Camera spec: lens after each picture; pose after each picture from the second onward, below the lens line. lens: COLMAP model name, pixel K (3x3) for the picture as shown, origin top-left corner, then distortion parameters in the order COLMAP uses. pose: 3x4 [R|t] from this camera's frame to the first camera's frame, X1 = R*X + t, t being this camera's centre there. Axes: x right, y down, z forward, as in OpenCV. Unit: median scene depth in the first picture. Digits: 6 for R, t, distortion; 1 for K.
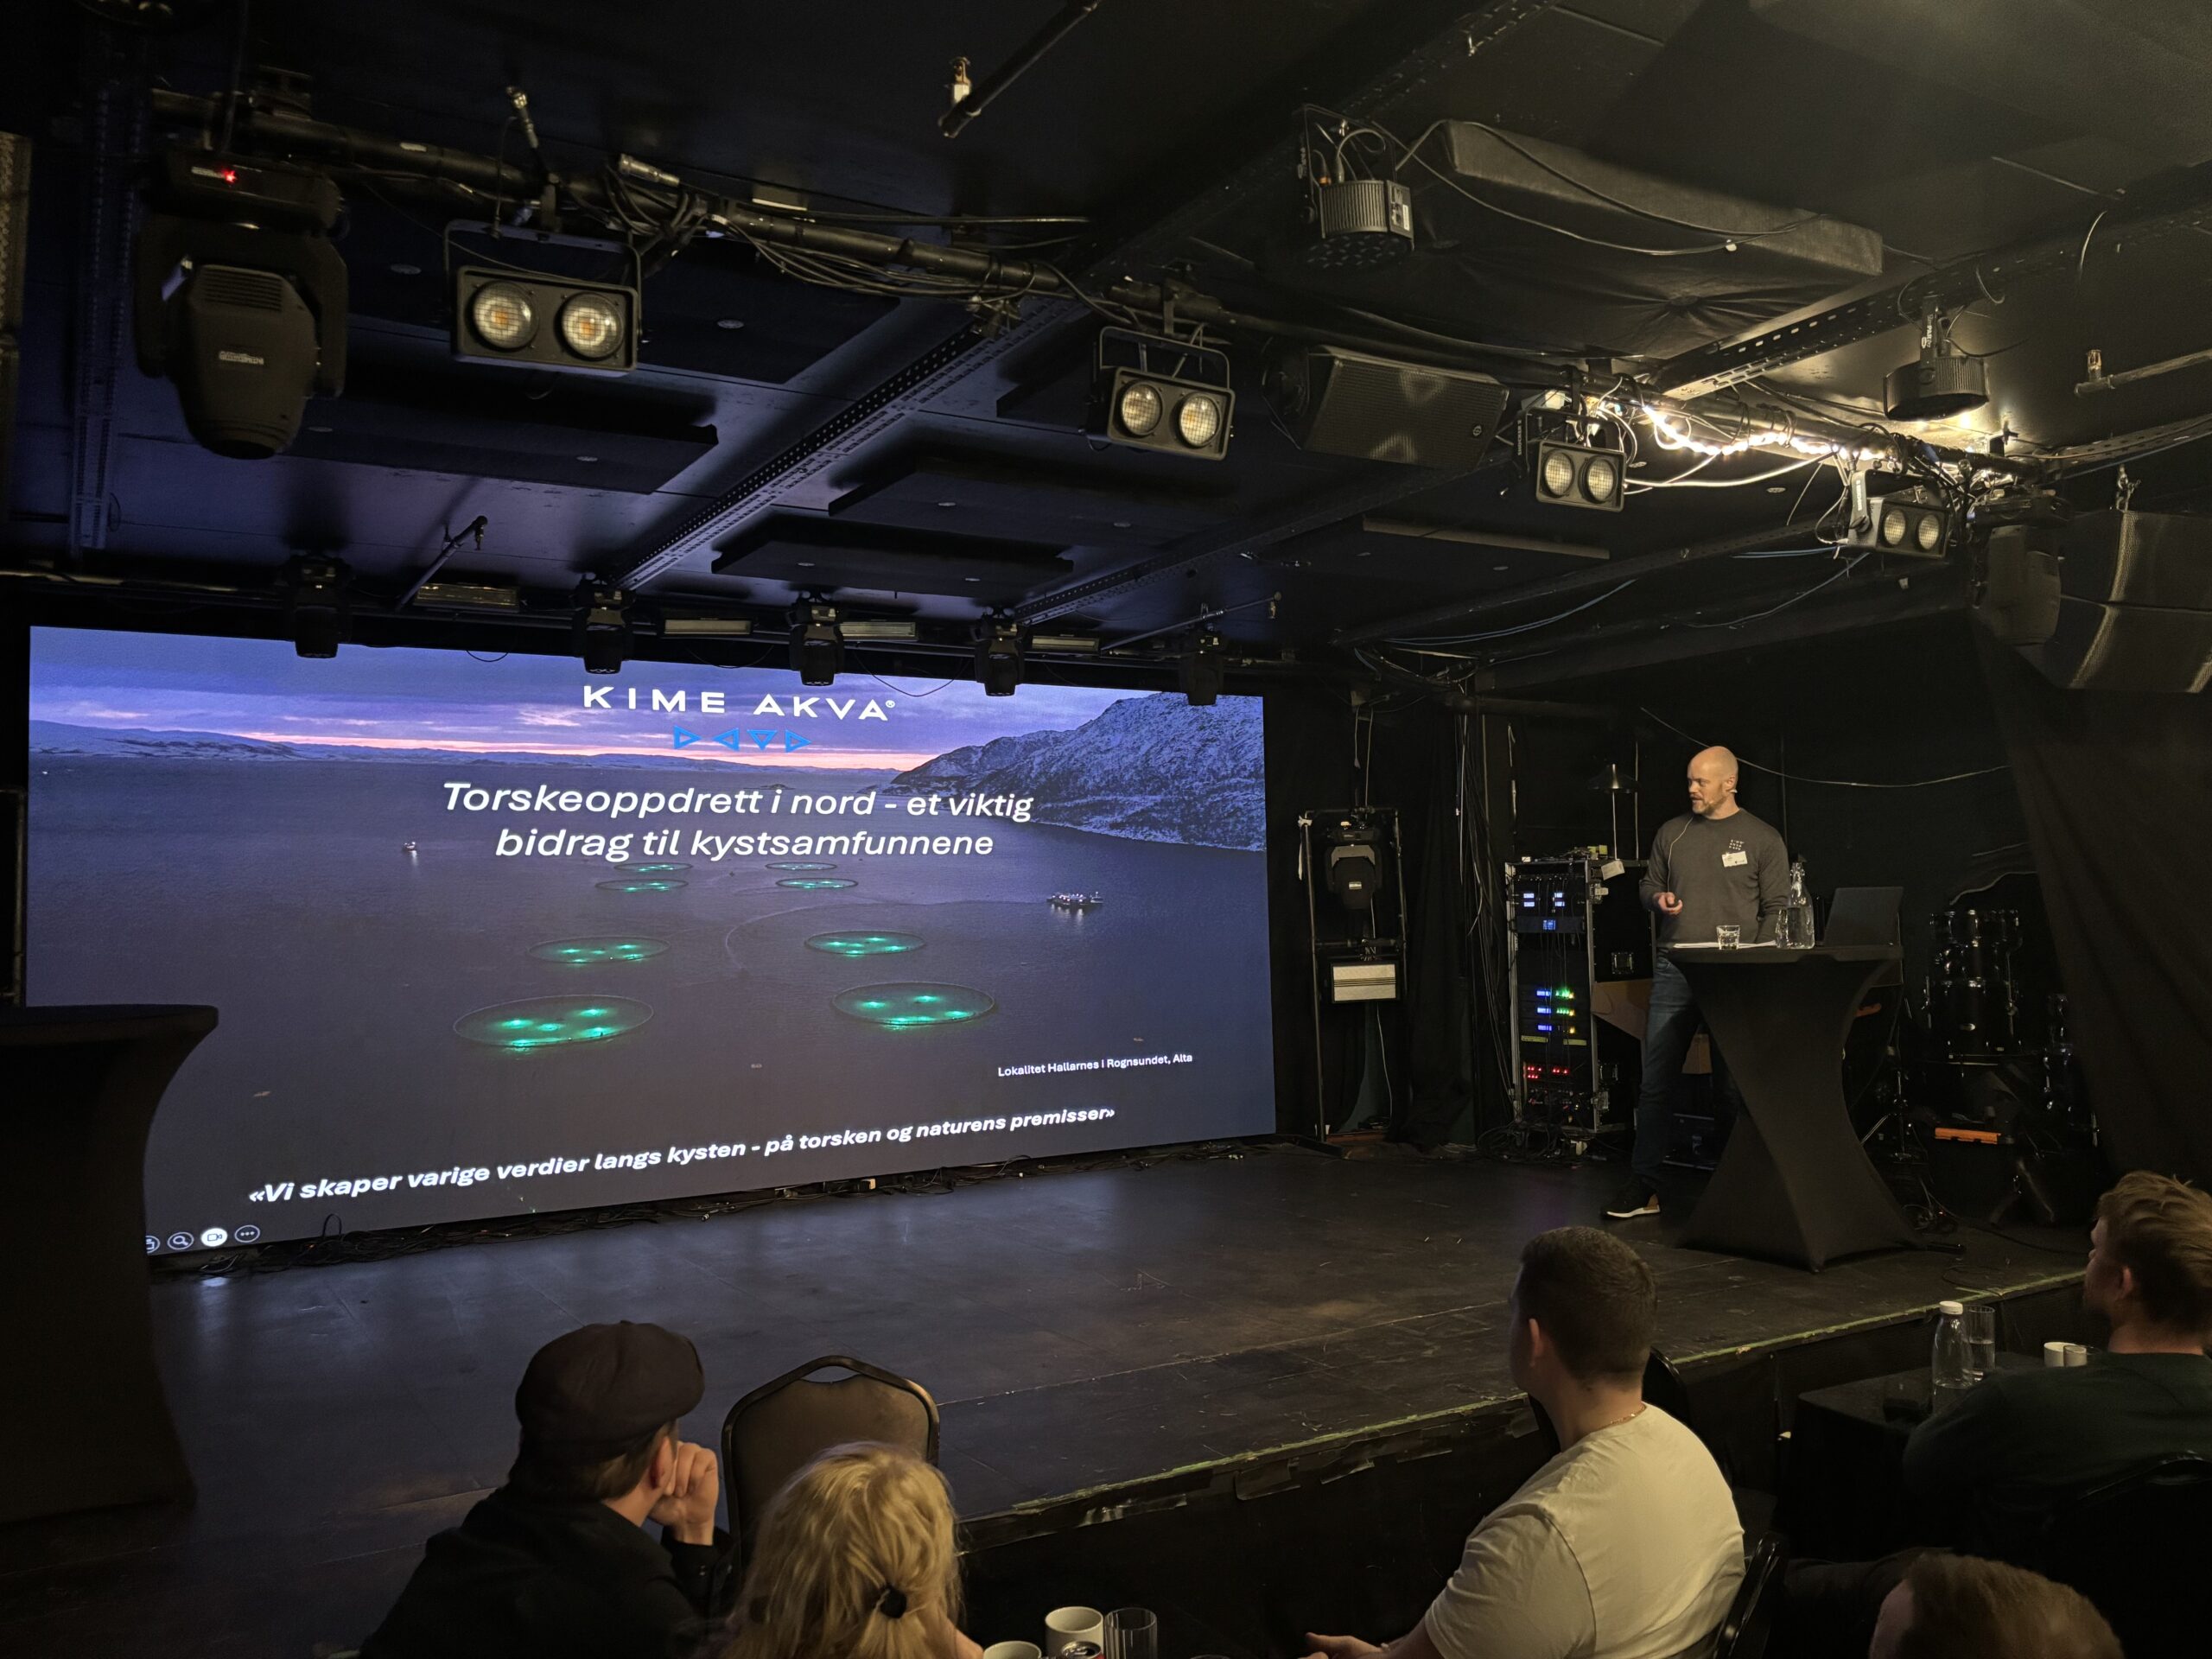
lens RADIAL K [[1729.6, 0, 1091.8], [0, 1729.6, 821.0], [0, 0, 1]] dist [0.045752, -0.025632]
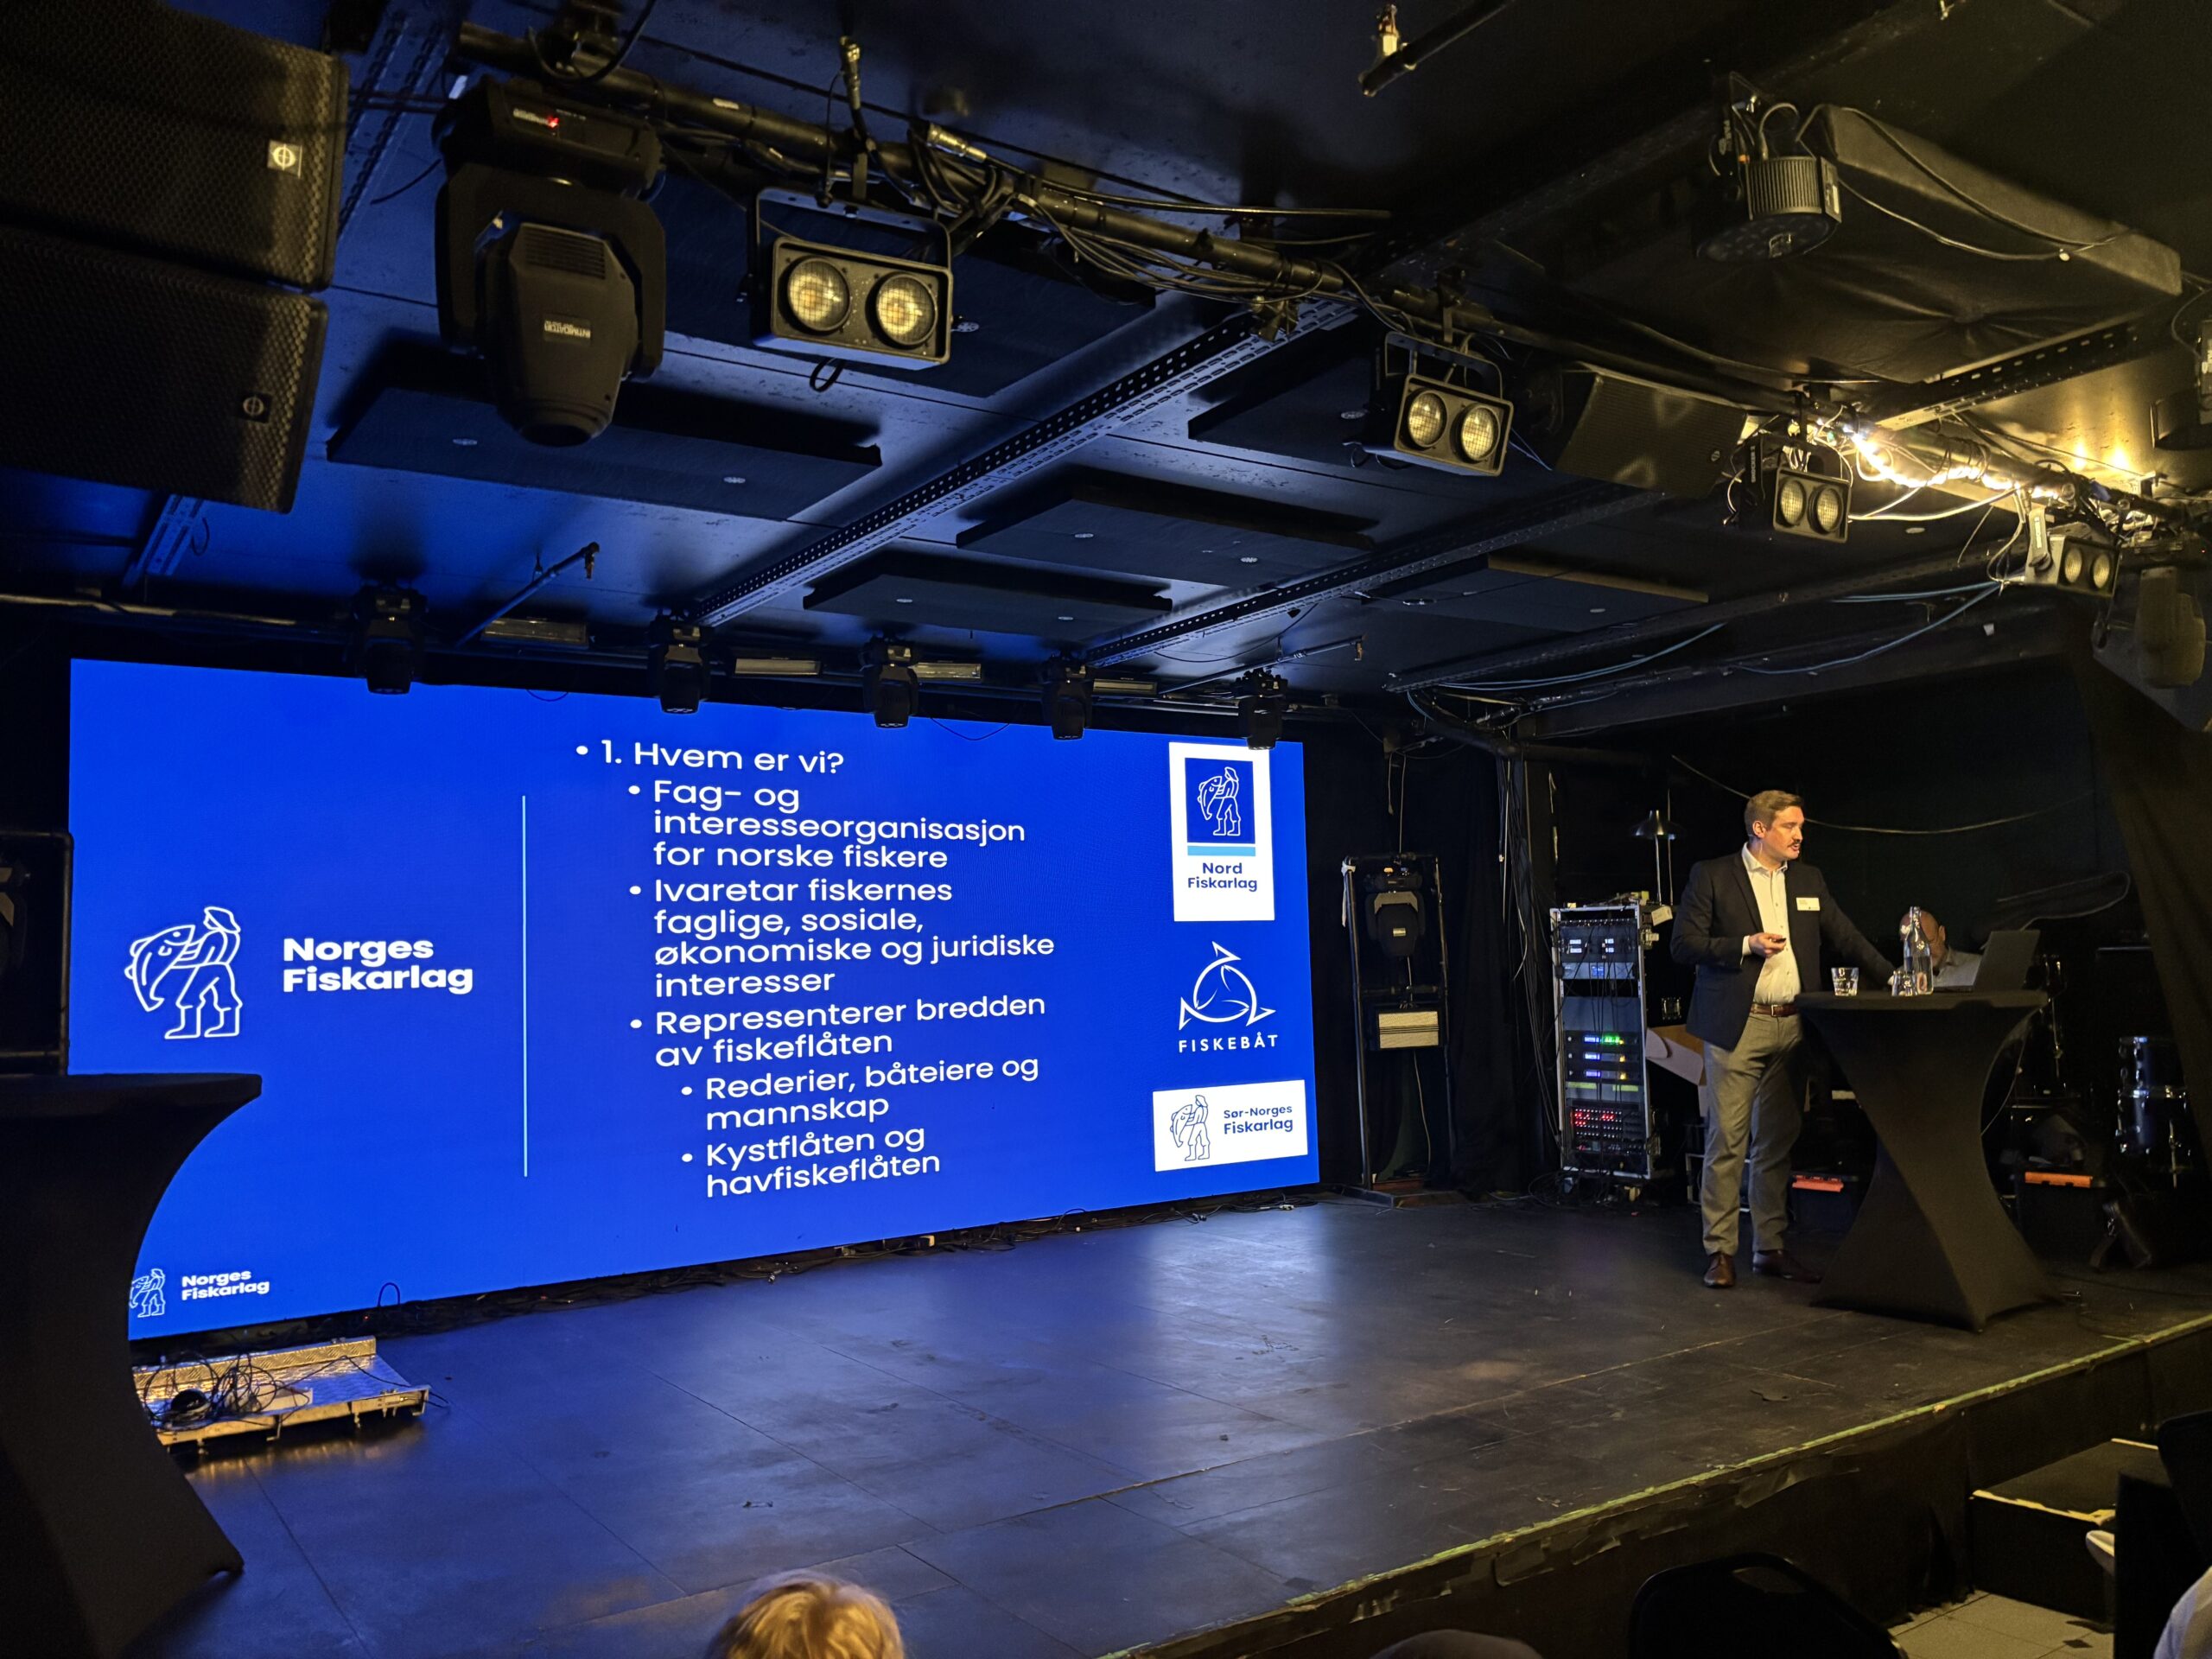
lens RADIAL K [[1684.0, 0, 1097.8], [0, 1684.0, 849.9], [0, 0, 1]] dist [0.046640, -0.034046]
pose [[0.998071, -0.000097, 0.062081, -0.135444], [0.000918, 0.999913, -0.013195, 0.003937], [-0.062074, 0.013226, 0.997984, 0.068067]]
